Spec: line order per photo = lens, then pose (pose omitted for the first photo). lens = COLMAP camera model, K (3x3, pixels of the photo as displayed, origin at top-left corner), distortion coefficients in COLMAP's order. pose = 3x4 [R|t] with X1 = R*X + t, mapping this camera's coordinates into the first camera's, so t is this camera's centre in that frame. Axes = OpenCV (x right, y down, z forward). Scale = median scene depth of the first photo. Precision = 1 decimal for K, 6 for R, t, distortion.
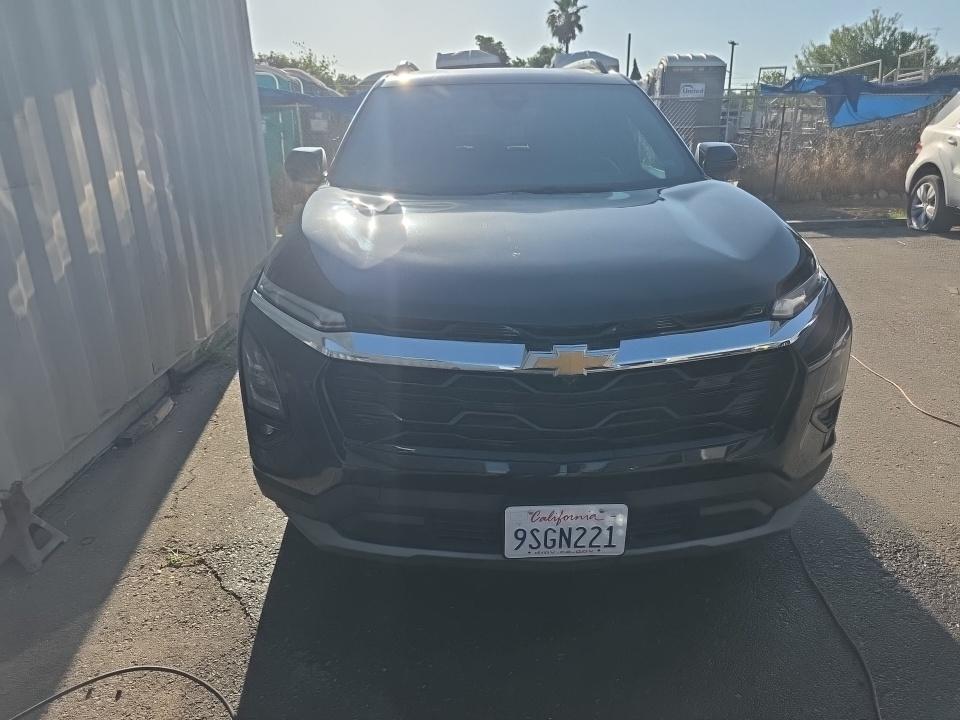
lens RADIAL K [[634.9, 0, 478.0], [0, 634.9, 357.4], [0, 0, 1]] dist [0.015077, -0.002357]
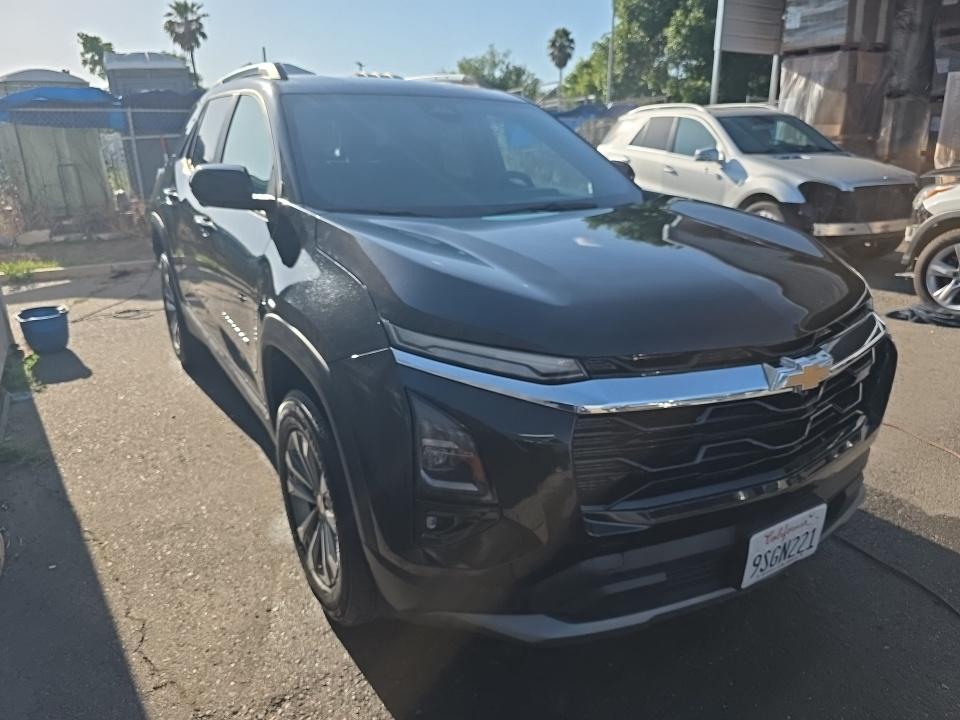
lens RADIAL K [[644.7, 0, 485.3], [0, 644.7, 378.4], [0, 0, 1]] dist [0.004662, 0.001325]
pose [[0.884393, -0.154685, 0.440366, -0.665985], [0.155086, 0.987269, 0.035332, -0.088849], [-0.440225, 0.037047, 0.897123, 0.286705]]
